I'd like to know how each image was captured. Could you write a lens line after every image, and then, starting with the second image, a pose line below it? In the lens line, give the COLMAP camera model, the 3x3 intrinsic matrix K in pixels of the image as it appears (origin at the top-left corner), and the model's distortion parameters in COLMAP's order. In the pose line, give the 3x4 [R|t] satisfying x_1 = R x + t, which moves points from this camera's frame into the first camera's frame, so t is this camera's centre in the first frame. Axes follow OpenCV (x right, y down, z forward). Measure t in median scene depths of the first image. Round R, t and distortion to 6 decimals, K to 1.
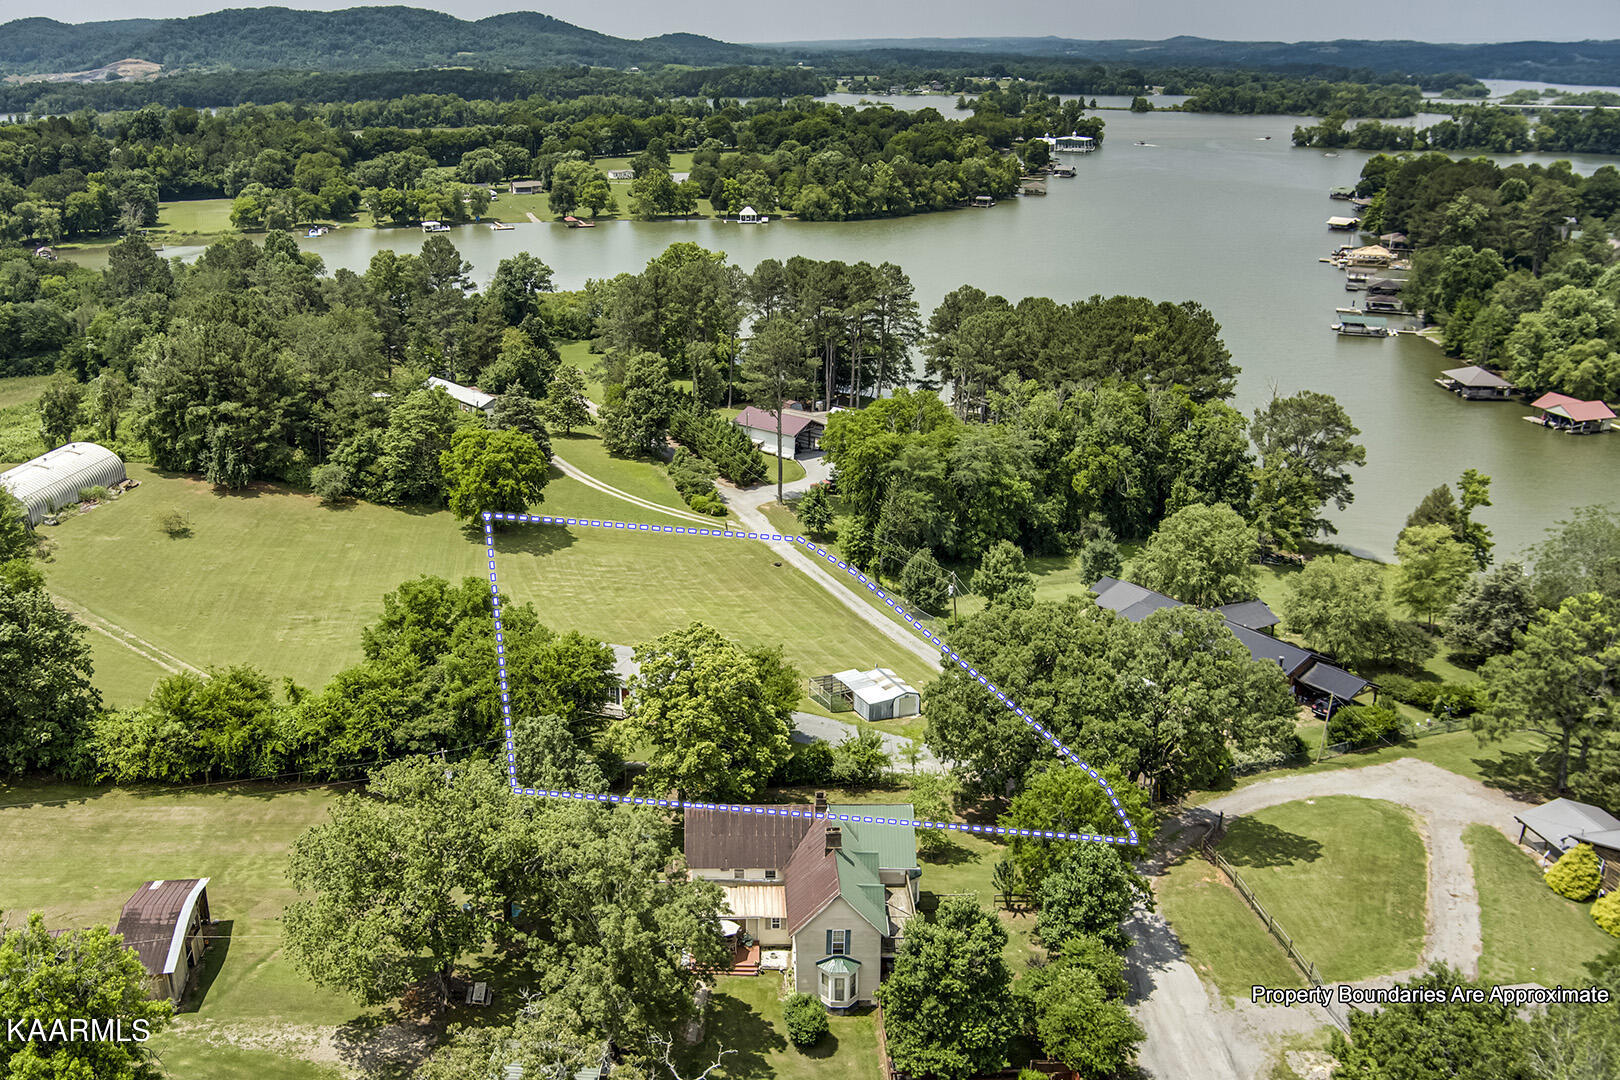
lens RADIAL K [[1326.3, 0, 696.3], [0, 1326.3, 541.8], [0, 0, 1]] dist [-0.049486, -0.007340]
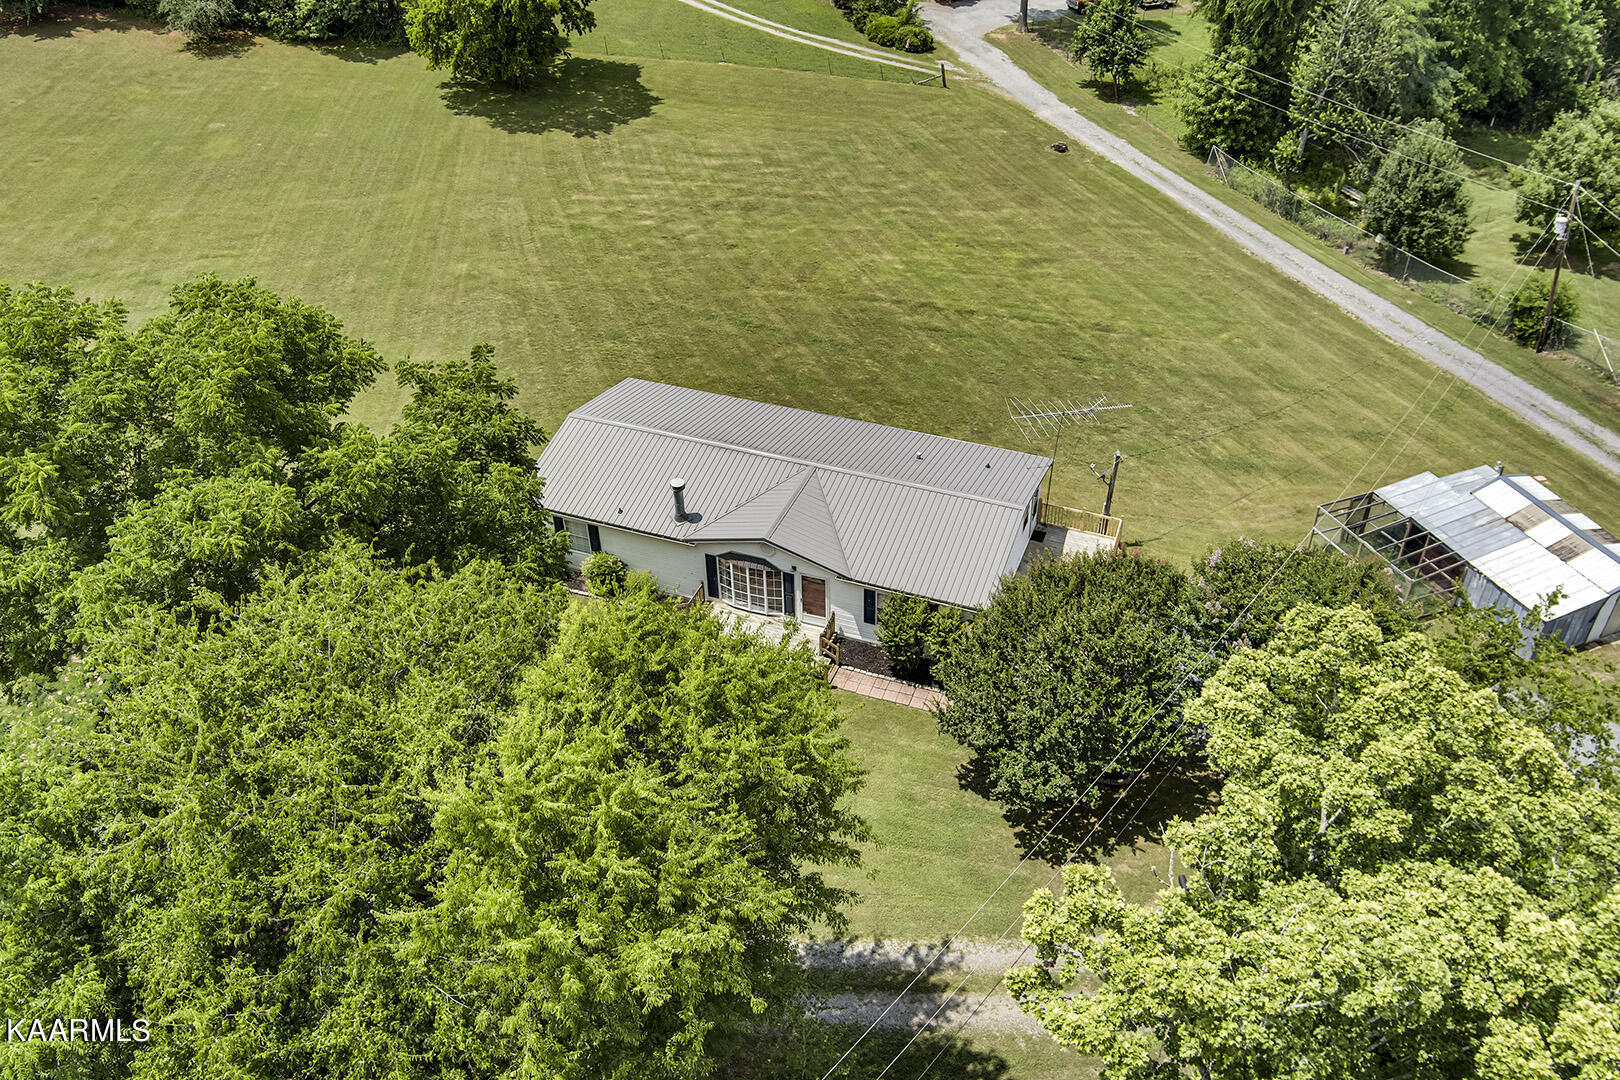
lens RADIAL K [[1331.8, 0, 810.0], [0, 1331.8, 540.0], [0, 0, 1]] dist [-0.061011, 0.000883]
pose [[0.999862, -0.015917, 0.004731, -0.027237], [0.013597, 0.948318, 0.317029, -0.001623], [-0.009533, -0.316921, 0.948404, 0.334834]]
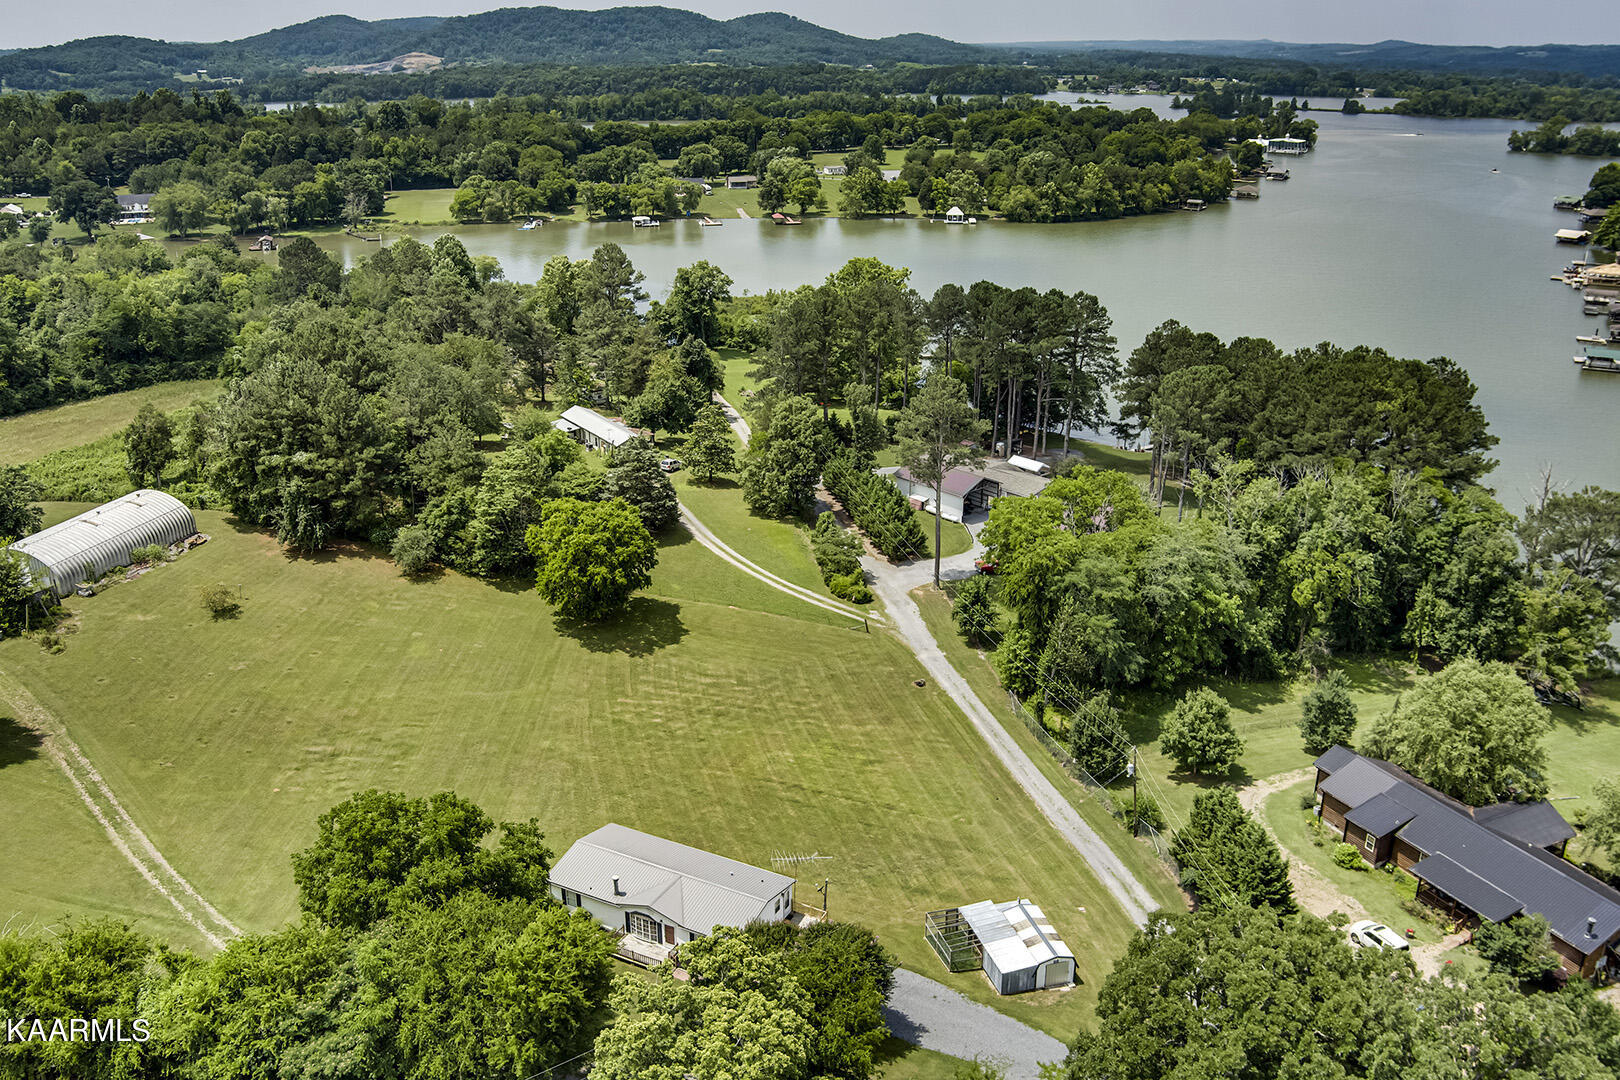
lens RADIAL K [[1268.8, 0, 787.6], [0, 1268.8, 546.9], [0, 0, 1]] dist [-0.057683, 0.010050]
pose [[0.995415, 0.038989, -0.087340, 0.031452], [-0.037249, 0.999075, 0.021470, -0.057001], [0.088096, -0.018118, 0.995947, 0.151386]]
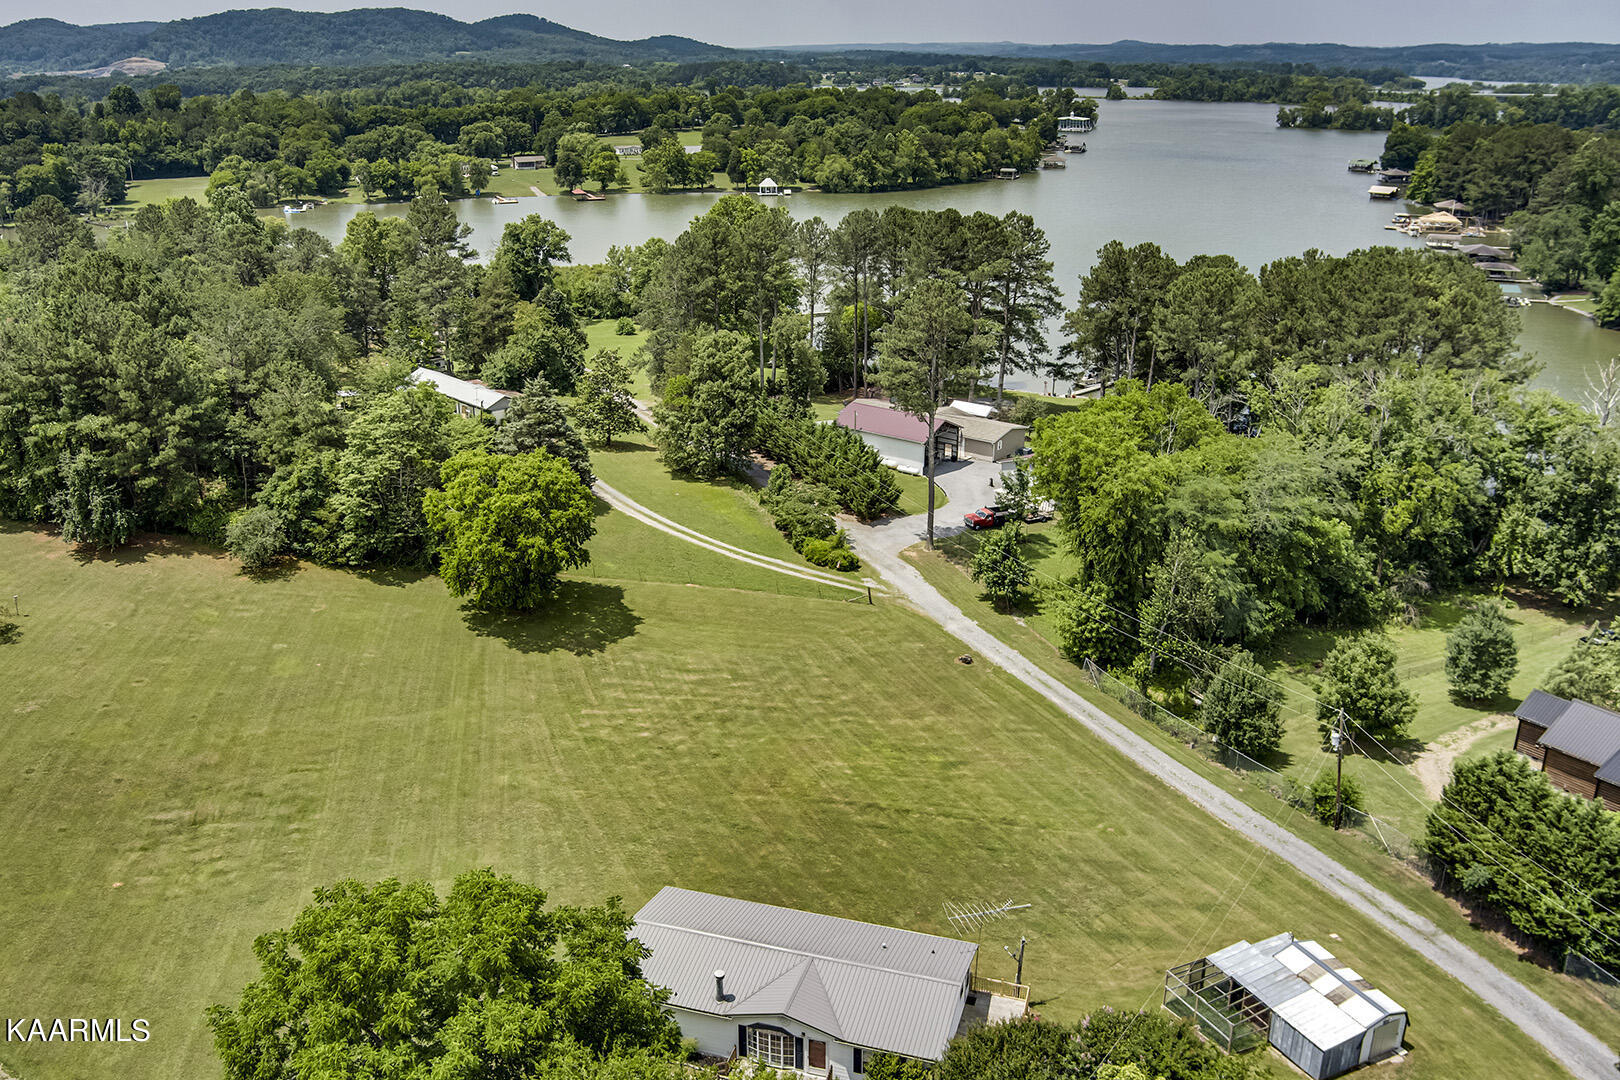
lens RADIAL K [[1331.8, 0, 810.0], [0, 1331.8, 540.0], [0, 0, 1]] dist [-0.061011, 0.000883]
pose [[0.996864, -0.022983, 0.075727, -0.042654], [0.022052, 0.999671, 0.013102, -0.035617], [-0.076003, -0.011391, 0.997043, 0.260047]]
